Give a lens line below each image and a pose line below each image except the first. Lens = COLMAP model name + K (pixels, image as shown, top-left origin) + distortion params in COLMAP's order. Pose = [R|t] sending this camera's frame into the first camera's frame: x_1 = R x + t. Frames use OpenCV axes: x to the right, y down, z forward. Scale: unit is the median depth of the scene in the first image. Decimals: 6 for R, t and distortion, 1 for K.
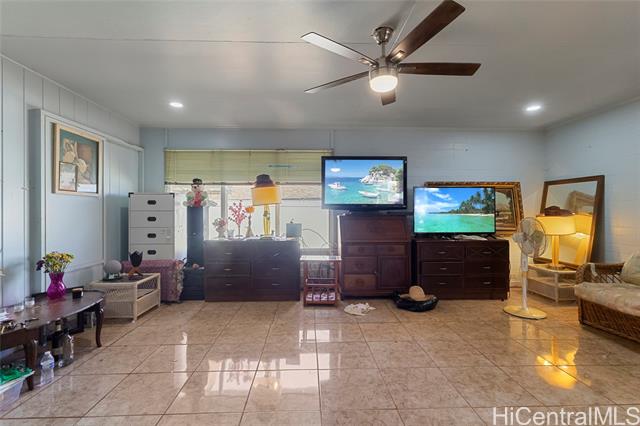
lens RADIAL K [[294.5, 0, 318.0], [0, 294.5, 214.7], [0, 0, 1]] dist [-0.001626, 0.000230]
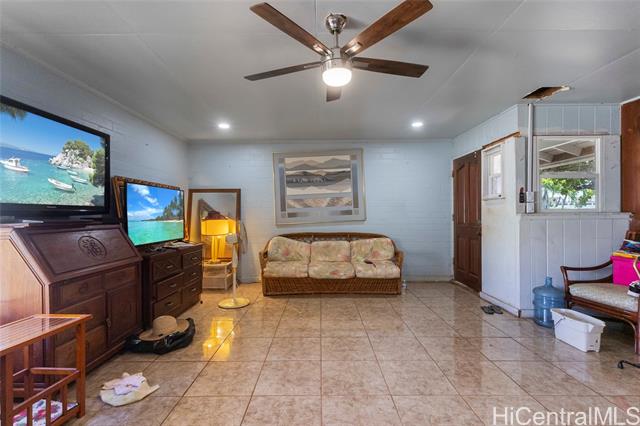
lens RADIAL K [[294.5, 0, 317.4], [0, 294.5, 216.1], [0, 0, 1]] dist [-0.001626, 0.000230]
pose [[0.049342, -0.012169, 0.998708, -0.356179], [0.023450, 0.999664, 0.011022, -0.011480], [-0.998507, 0.022876, 0.049611, 0.512975]]
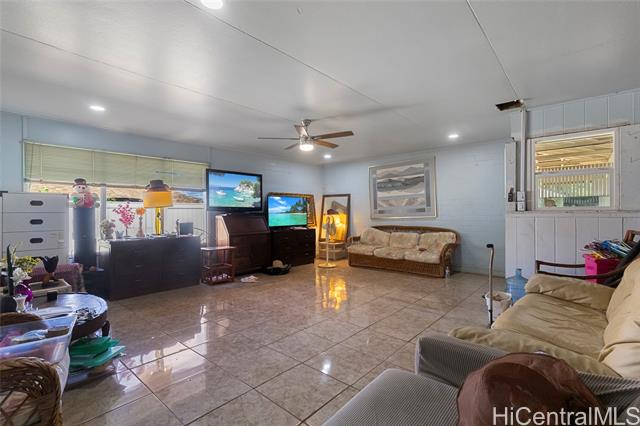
lens RADIAL K [[294.5, 0, 320.4], [0, 294.5, 212.6], [0, 0, 1]] dist [-0.001626, 0.000230]
pose [[0.686384, -0.005315, 0.727220, -0.574324], [0.015235, 0.999859, -0.007072, 0.005135], [-0.727080, 0.015933, 0.686368, -0.213265]]
